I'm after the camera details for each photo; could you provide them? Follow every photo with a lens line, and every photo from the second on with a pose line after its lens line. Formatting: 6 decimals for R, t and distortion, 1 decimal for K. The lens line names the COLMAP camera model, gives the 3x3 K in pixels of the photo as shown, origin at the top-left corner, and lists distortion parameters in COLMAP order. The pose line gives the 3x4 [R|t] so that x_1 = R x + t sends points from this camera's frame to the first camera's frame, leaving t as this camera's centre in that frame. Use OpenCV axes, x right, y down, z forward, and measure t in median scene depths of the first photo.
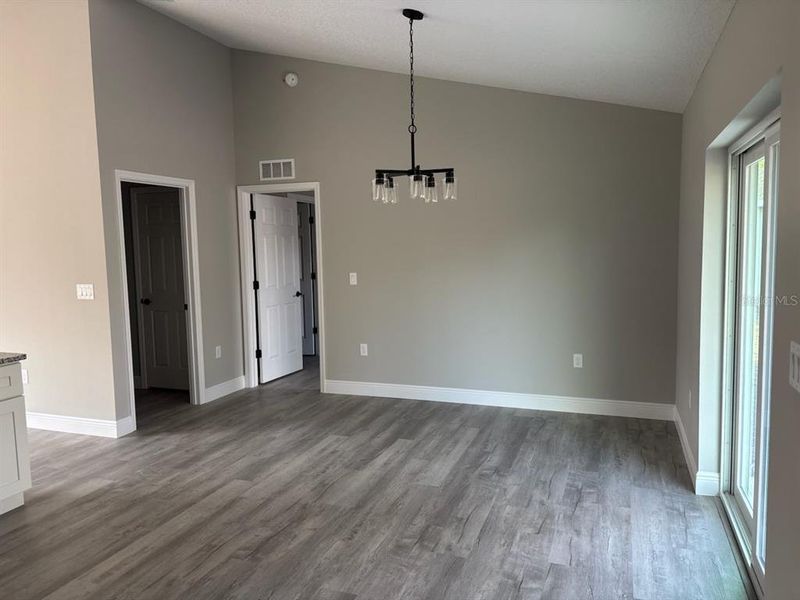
lens RADIAL K [[600.6, 0, 396.1], [0, 600.6, 298.8], [0, 0, 1]] dist [0.046989, -0.024748]
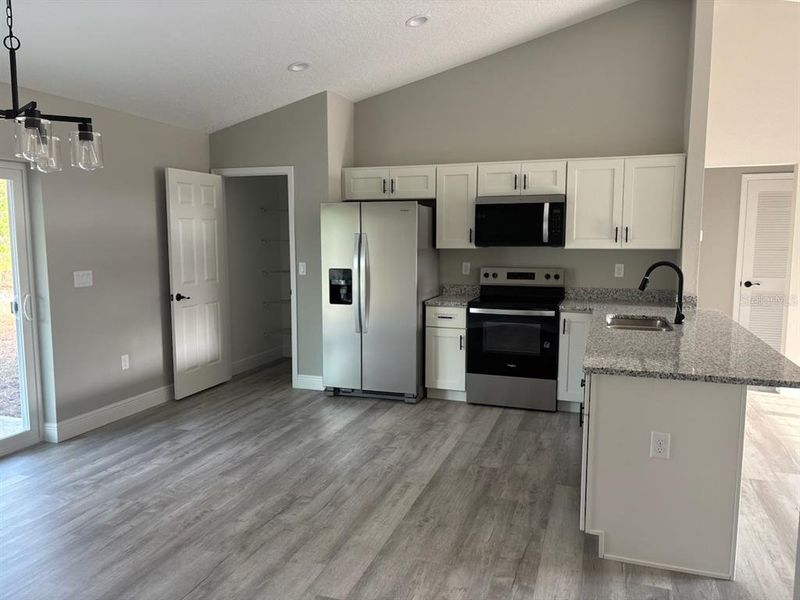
lens RADIAL K [[600.6, 0, 399.7], [0, 600.6, 299.8], [0, 0, 1]] dist [0.046989, -0.024748]
pose [[-0.999358, 0.025658, -0.024997, -0.393888], [0.020113, 0.979354, 0.201147, -0.172759], [0.029642, 0.200516, -0.979242, 1.943905]]
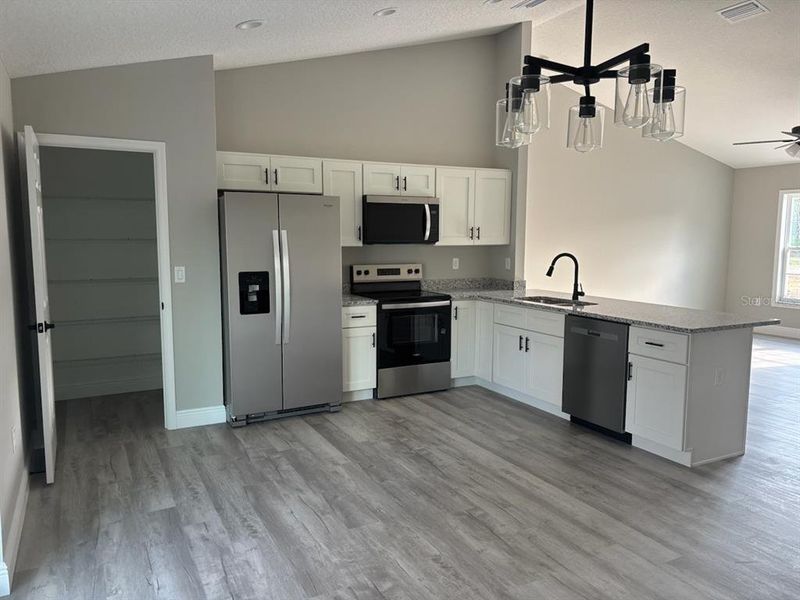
lens RADIAL K [[600.6, 0, 394.6], [0, 600.6, 298.6], [0, 0, 1]] dist [0.046989, -0.024748]
pose [[-0.665092, 0.099454, -0.740109, 0.578470], [-0.058499, 0.981107, 0.184409, -0.141926], [0.744466, 0.165944, -0.646709, 1.444471]]
